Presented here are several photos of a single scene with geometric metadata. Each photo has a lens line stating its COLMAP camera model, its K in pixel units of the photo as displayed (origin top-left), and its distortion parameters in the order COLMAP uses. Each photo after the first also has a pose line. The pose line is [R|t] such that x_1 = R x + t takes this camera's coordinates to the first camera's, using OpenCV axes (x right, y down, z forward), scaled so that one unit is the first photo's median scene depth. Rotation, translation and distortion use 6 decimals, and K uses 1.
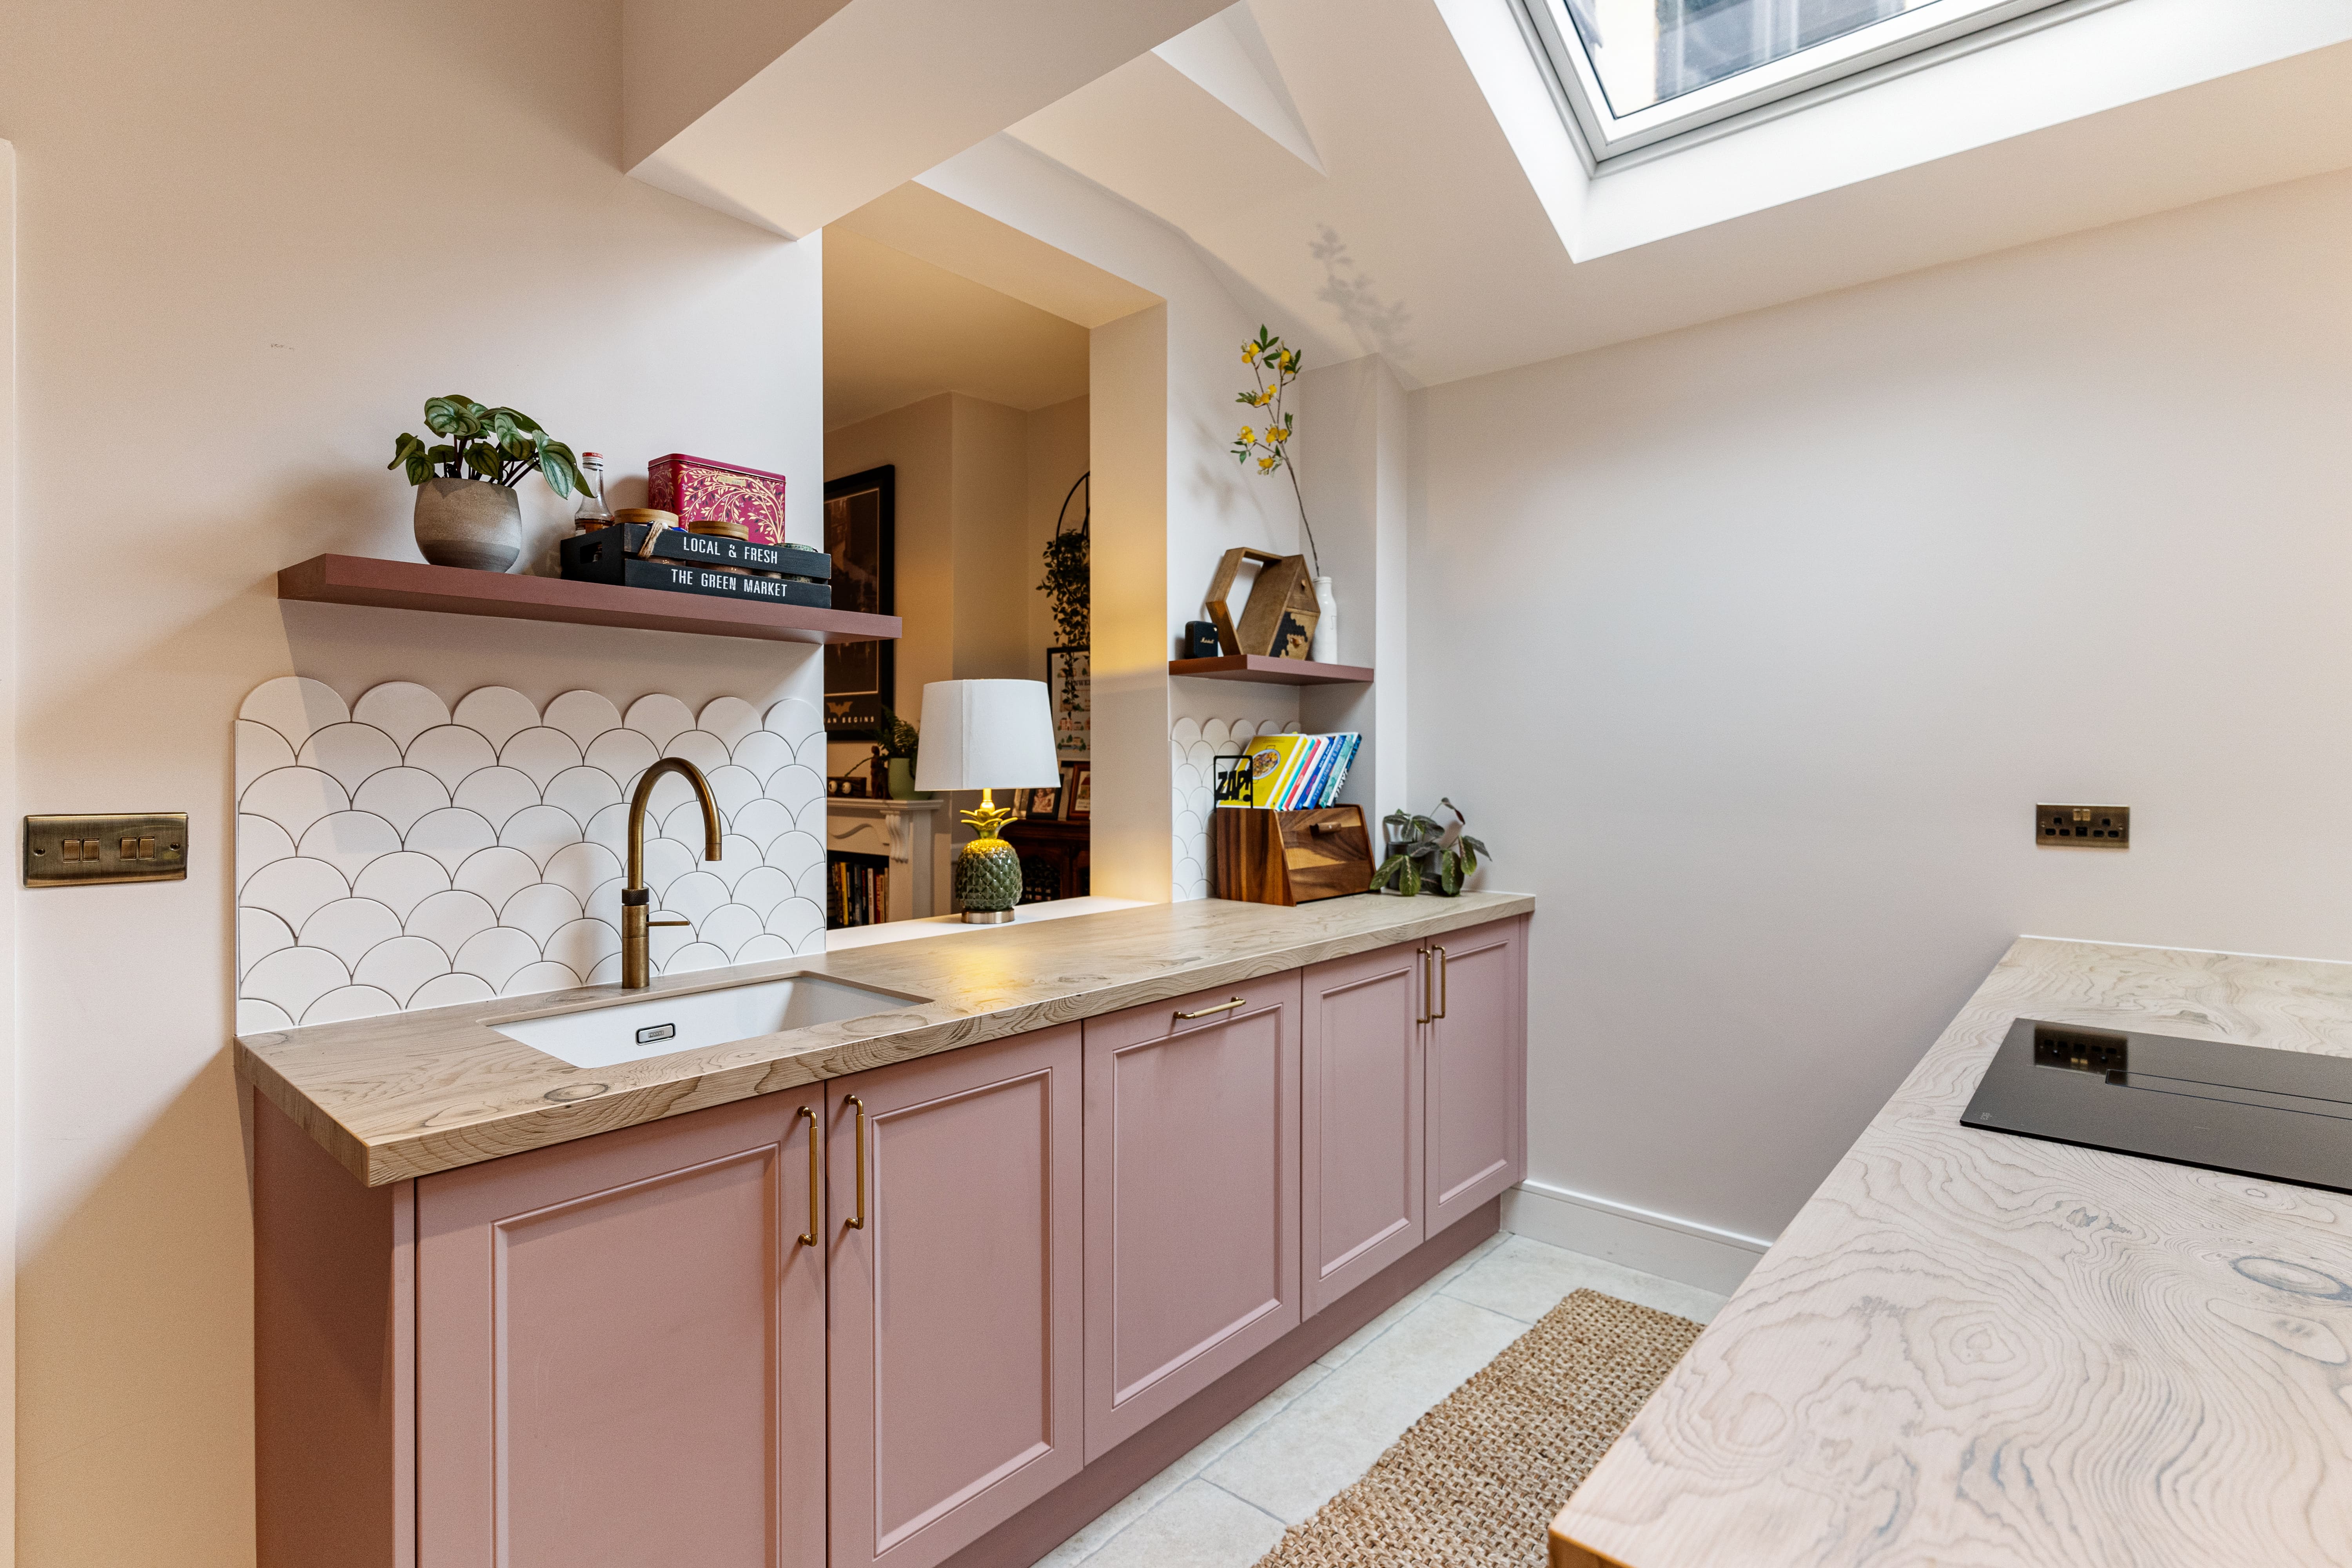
lens RADIAL K [[1137.1, 0, 1176.7], [0, 1137.1, 760.1], [0, 0, 1]] dist [0.003749, -0.000482]
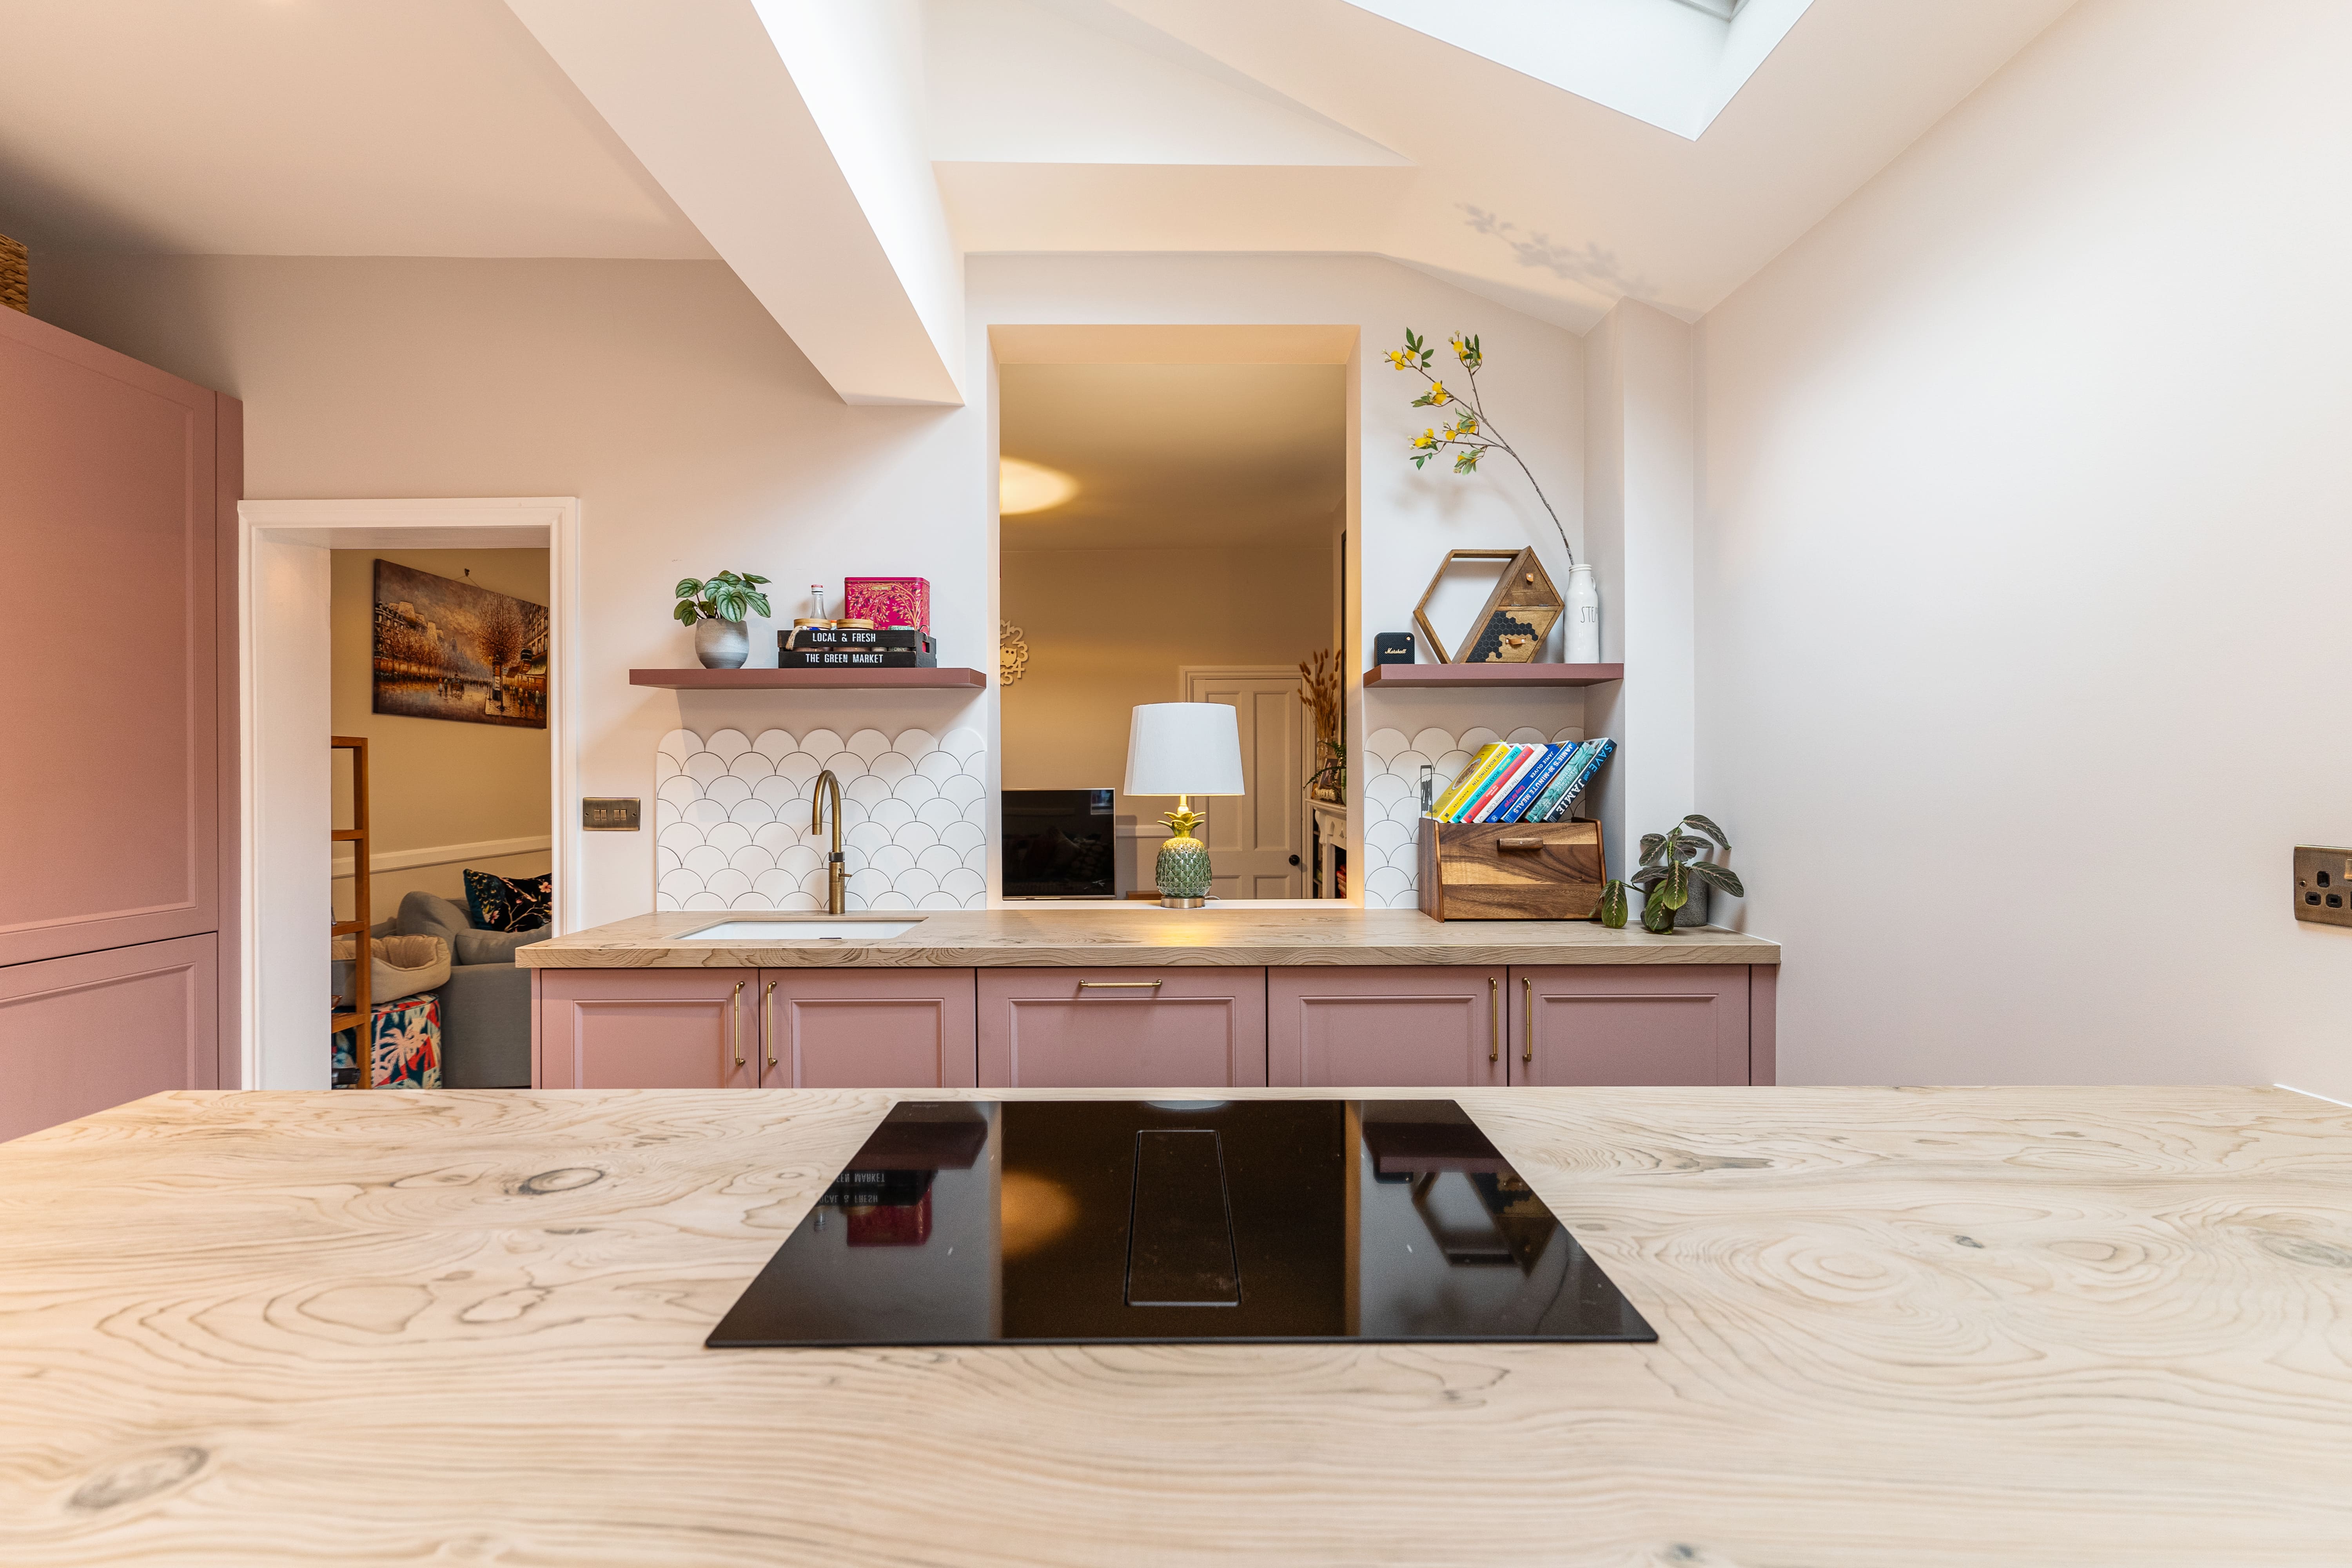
lens RADIAL K [[1137.1, 0, 1172.4], [0, 1137.1, 775.3], [0, 0, 1]] dist [0.003749, -0.000482]
pose [[0.659321, -0.000019, -0.751862, 0.783378], [0.002721, 0.999994, 0.002361, 0.001699], [0.751857, -0.003603, 0.659317, 0.224877]]
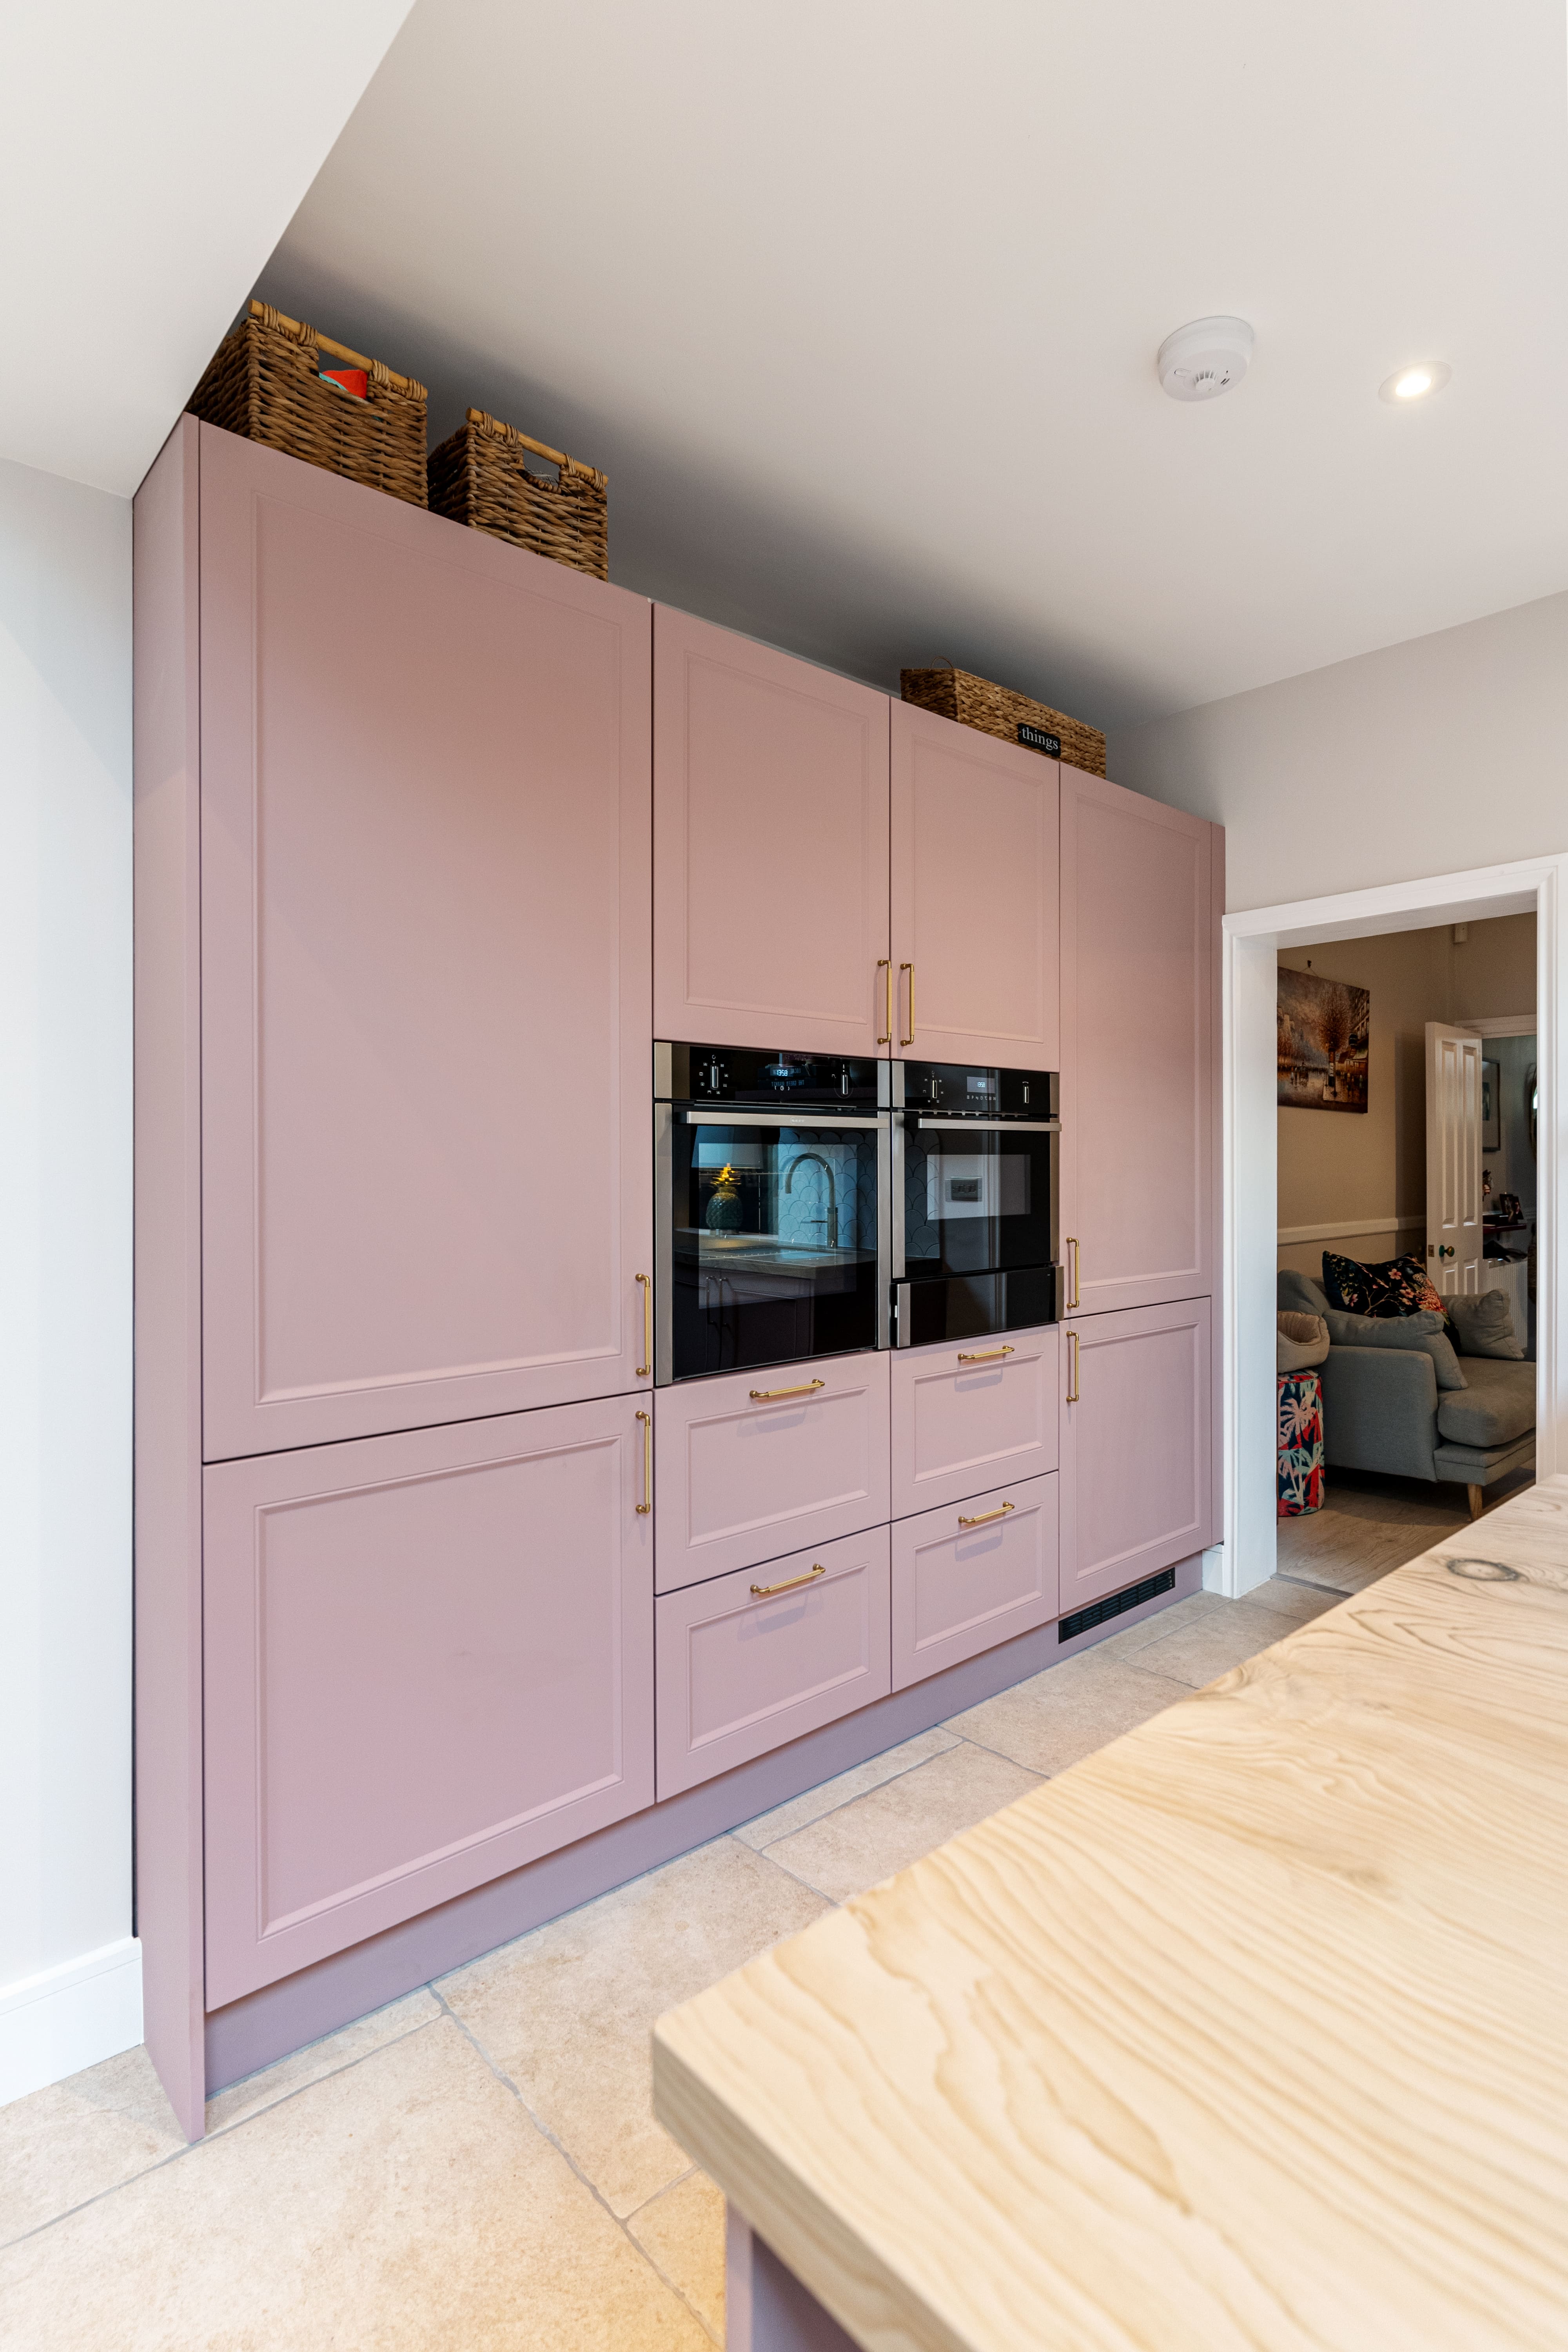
lens RADIAL K [[1137.1, 0, 781.7], [0, 1137.1, 1162.6], [0, 0, 1]] dist [0.003749, -0.000482]
pose [[-0.134525, 0.001179, -0.990910, 0.642243], [0.003387, 0.999994, 0.000730, 0.003211], [0.990904, -0.003258, -0.134528, -0.064041]]
